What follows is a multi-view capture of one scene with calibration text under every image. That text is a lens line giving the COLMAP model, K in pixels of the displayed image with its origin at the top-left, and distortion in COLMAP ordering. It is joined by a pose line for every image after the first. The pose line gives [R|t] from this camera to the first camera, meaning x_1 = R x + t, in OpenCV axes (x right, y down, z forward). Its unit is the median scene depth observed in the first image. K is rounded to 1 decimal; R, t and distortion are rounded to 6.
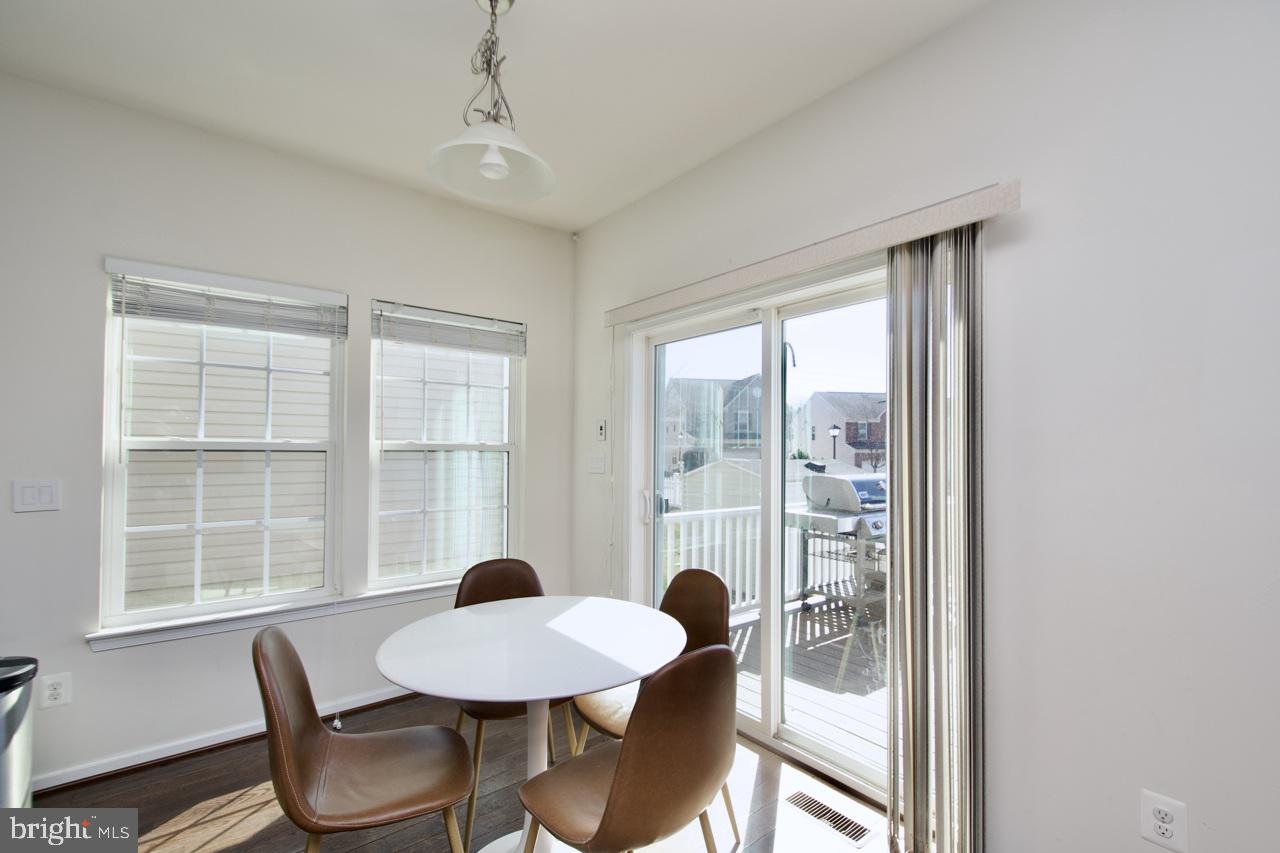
lens RADIAL K [[566.8, 0, 638.6], [0, 566.8, 435.1], [0, 0, 1]] dist [0.015023, -0.005296]
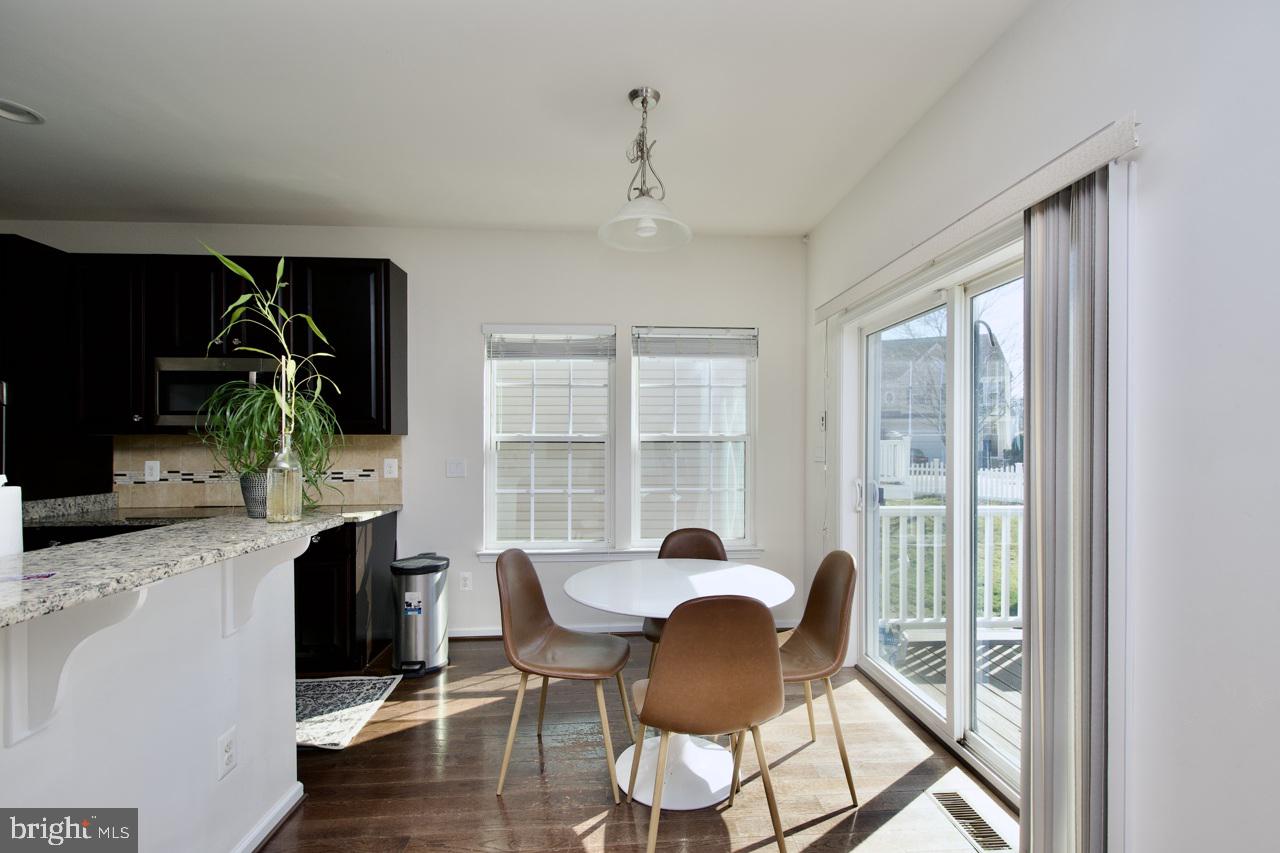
lens RADIAL K [[566.8, 0, 634.8], [0, 566.8, 432.9], [0, 0, 1]] dist [0.015023, -0.005296]
pose [[0.811331, -0.014263, -0.584414, 0.317332], [0.021199, 0.999763, 0.005031, 0.000963], [0.584203, -0.016471, 0.811440, -0.066514]]
